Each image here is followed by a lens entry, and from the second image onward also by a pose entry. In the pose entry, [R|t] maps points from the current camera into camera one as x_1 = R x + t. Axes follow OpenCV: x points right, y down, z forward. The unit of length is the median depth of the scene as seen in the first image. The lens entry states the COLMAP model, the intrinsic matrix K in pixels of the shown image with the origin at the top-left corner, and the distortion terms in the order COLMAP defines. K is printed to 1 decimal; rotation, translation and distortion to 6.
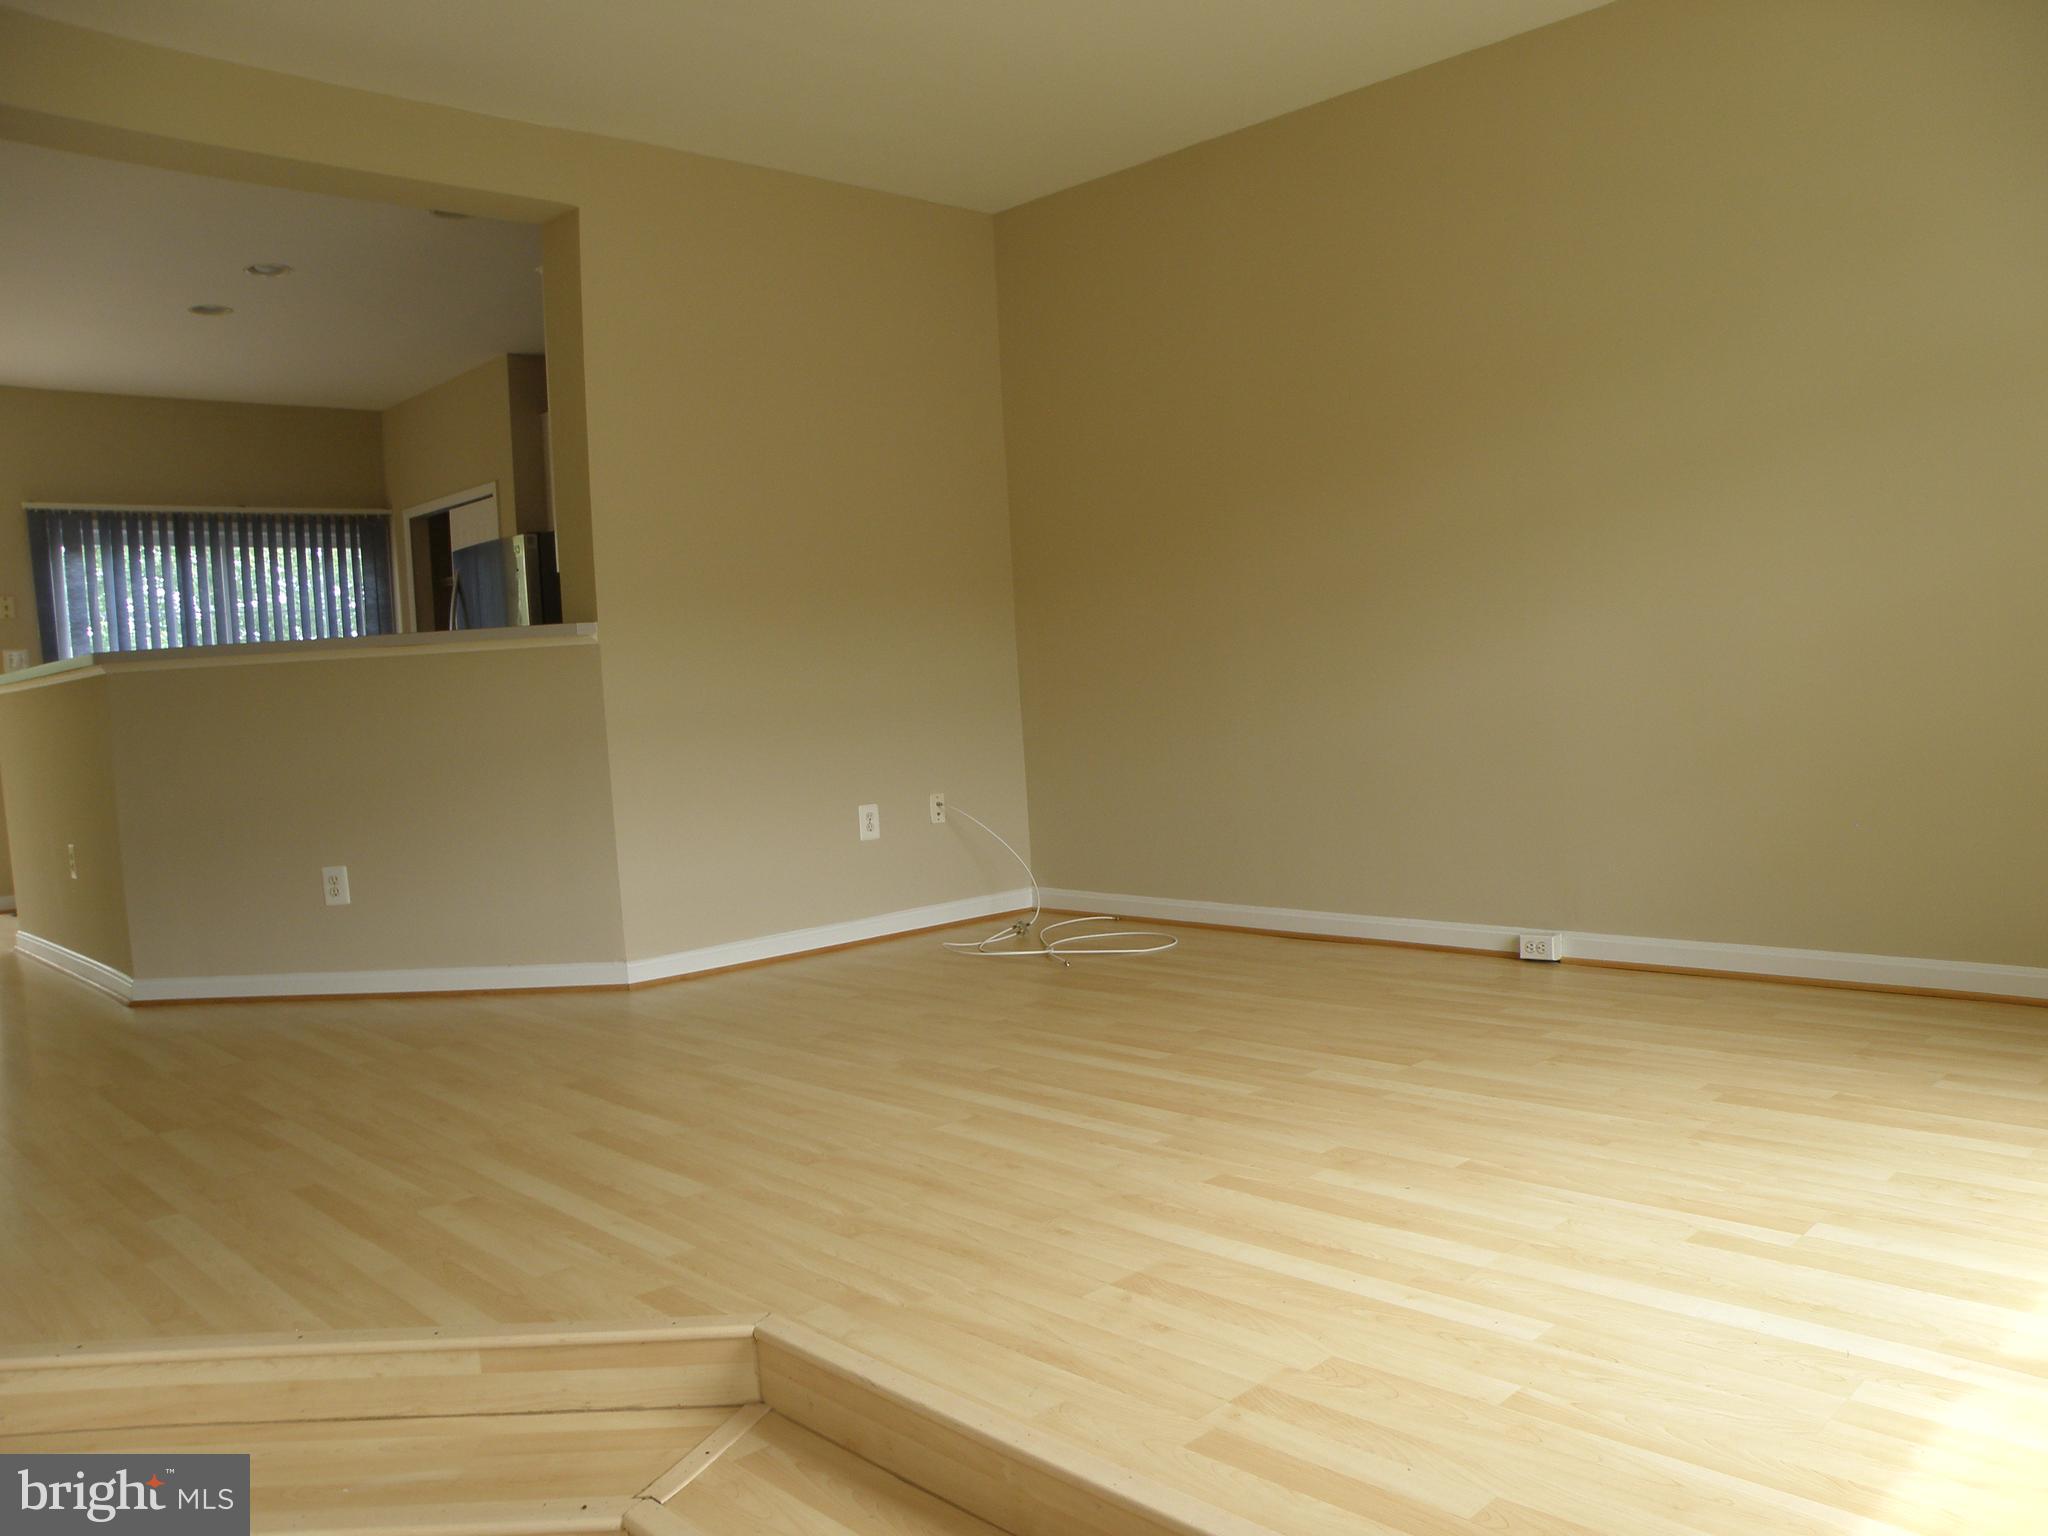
lens RADIAL K [[1593.5, 0, 1034.4], [0, 1593.5, 776.3], [0, 0, 1]] dist [-0.171870, 0.142851]
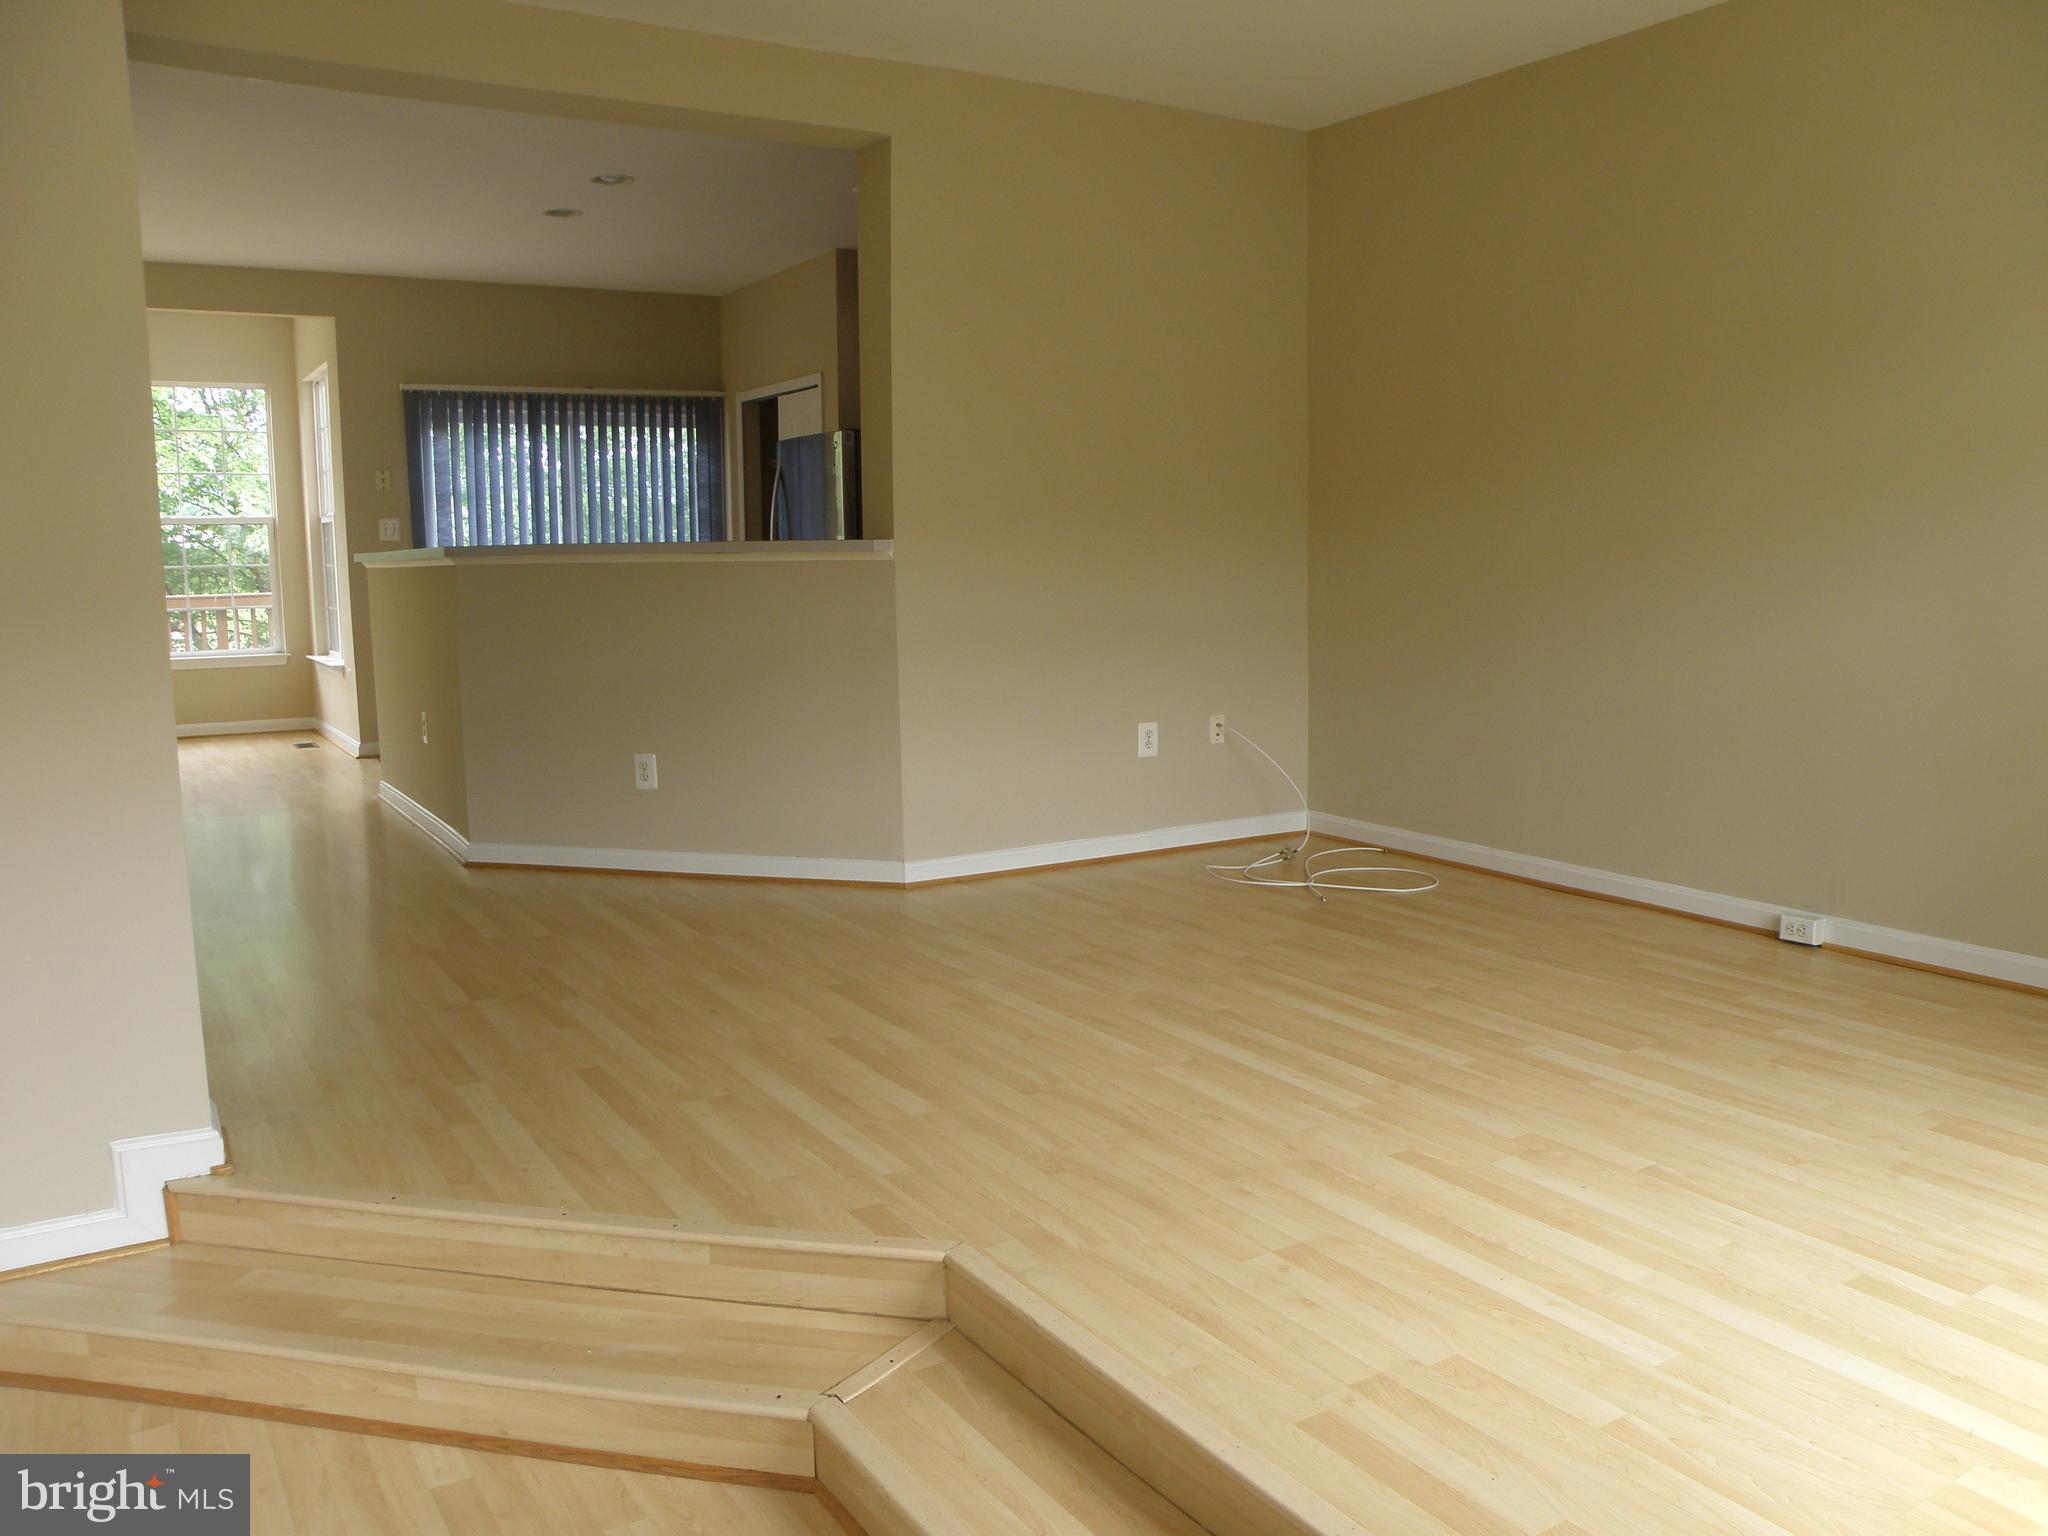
lens RADIAL K [[1603.6, 0, 1036.6], [0, 1603.6, 773.9], [0, 0, 1]] dist [-0.173120, 0.144093]
pose [[0.977161, 0.073781, -0.199283, 0.054798], [-0.056874, 0.994382, 0.089277, -0.060887], [0.204750, -0.075904, 0.975867, -0.043891]]
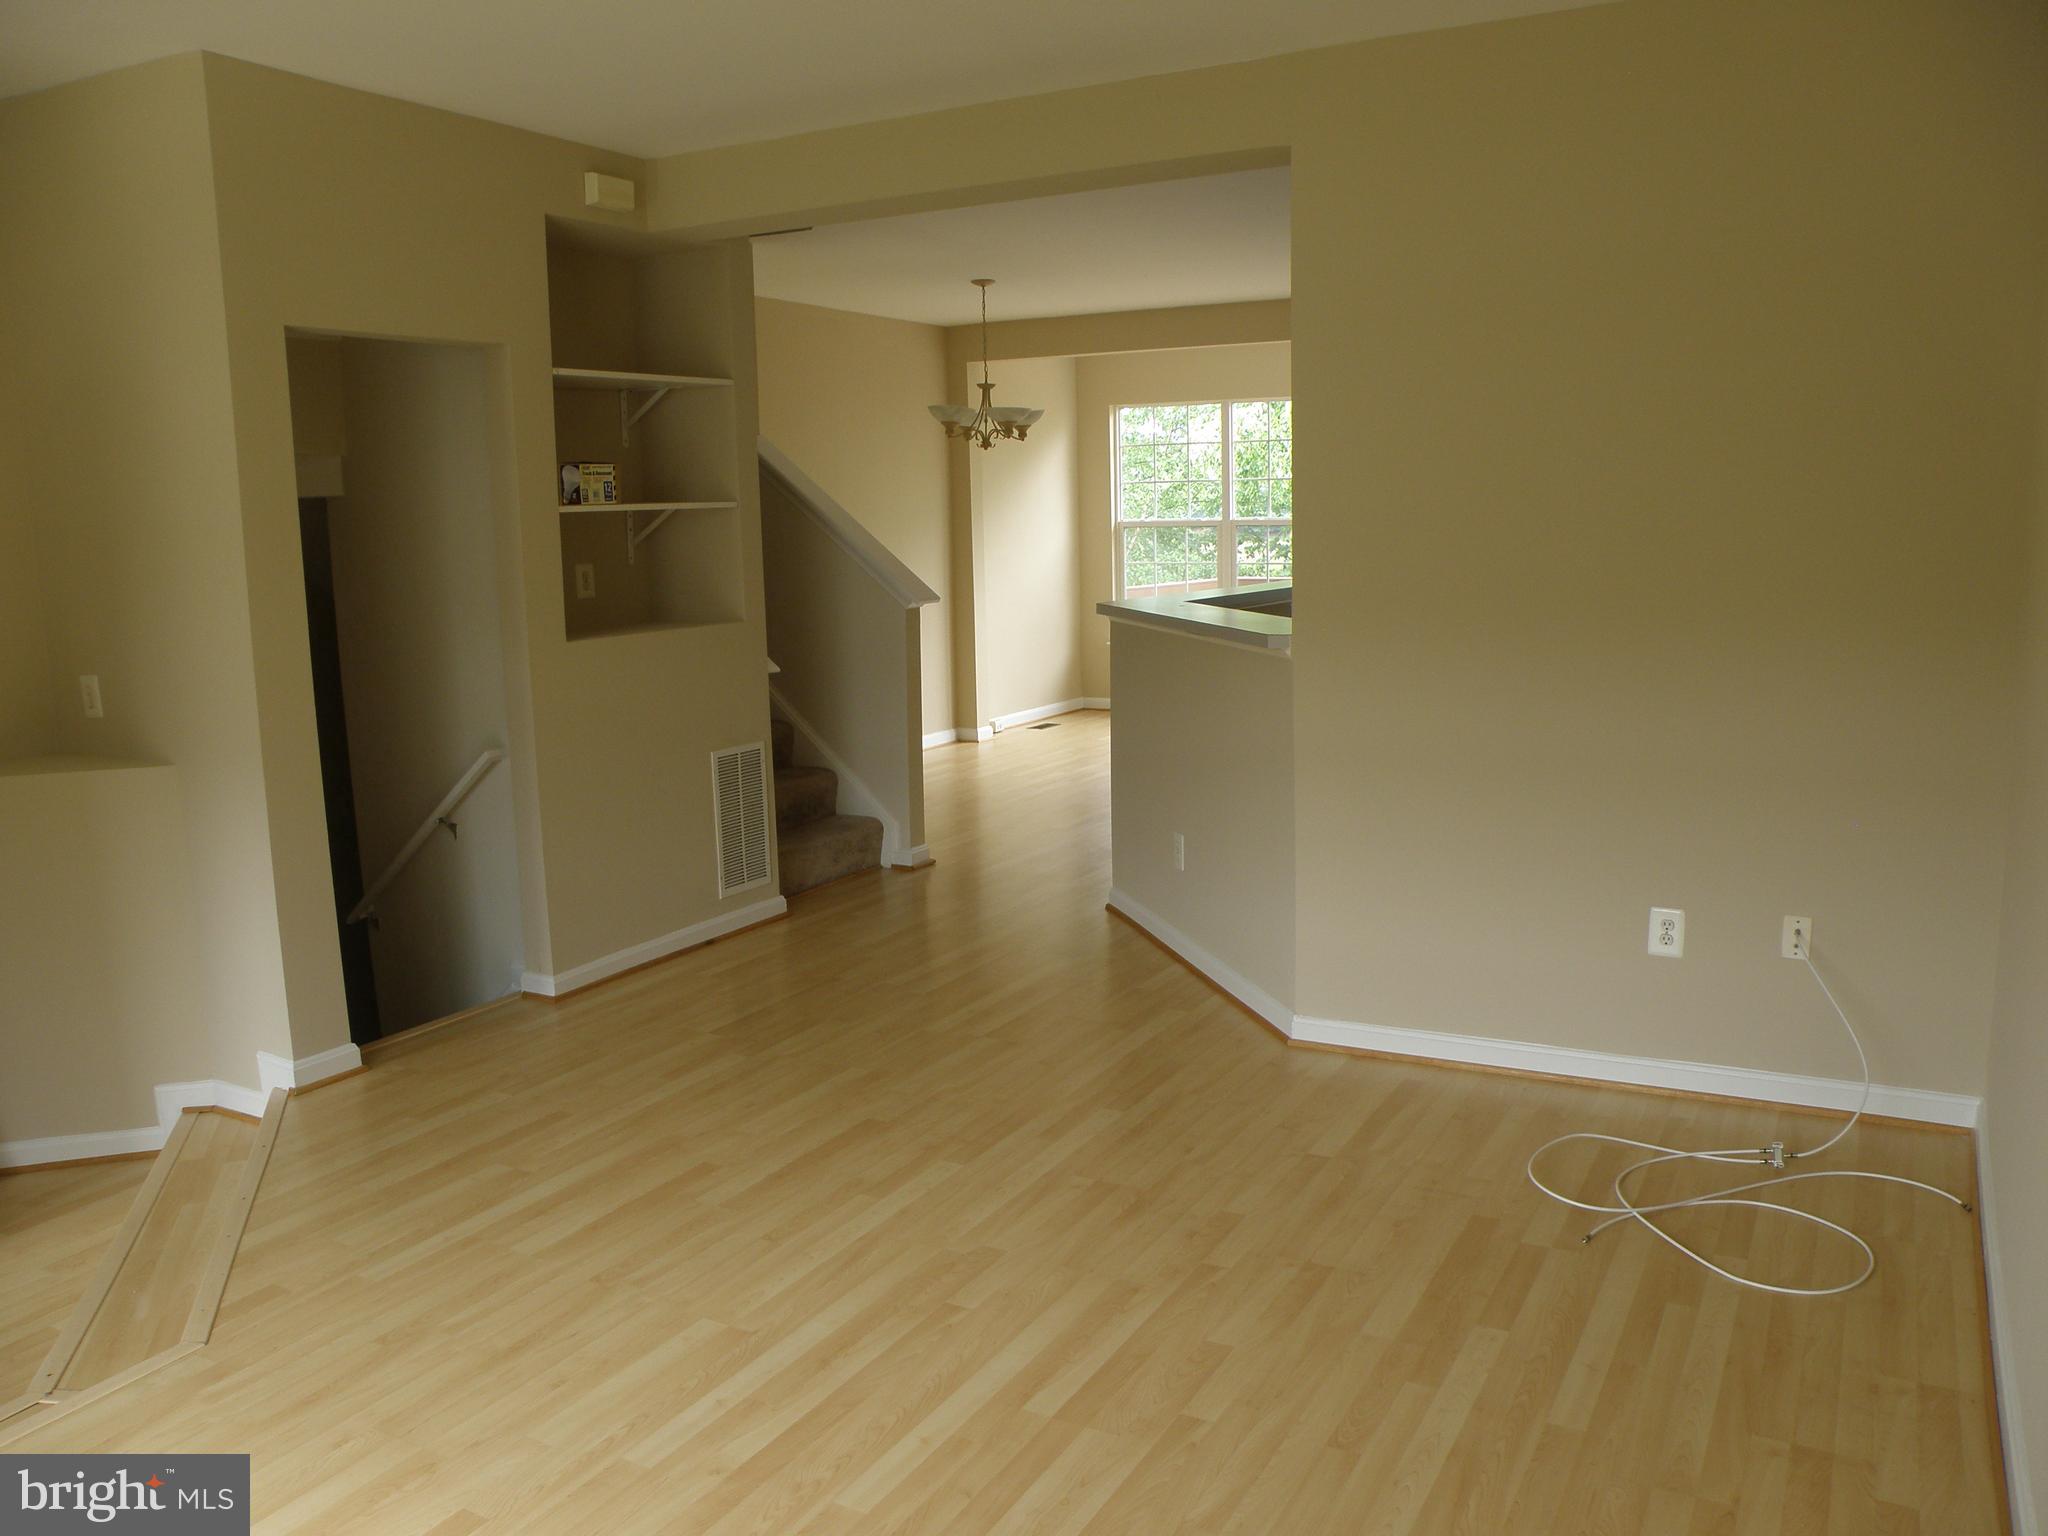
lens RADIAL K [[1593.5, 0, 1034.4], [0, 1593.5, 776.3], [0, 0, 1]] dist [-0.171870, 0.142851]
pose [[0.290752, 0.201457, -0.935349, 0.735494], [-0.050835, 0.979454, 0.195154, -0.262692], [0.955447, -0.009193, 0.295020, 0.849134]]
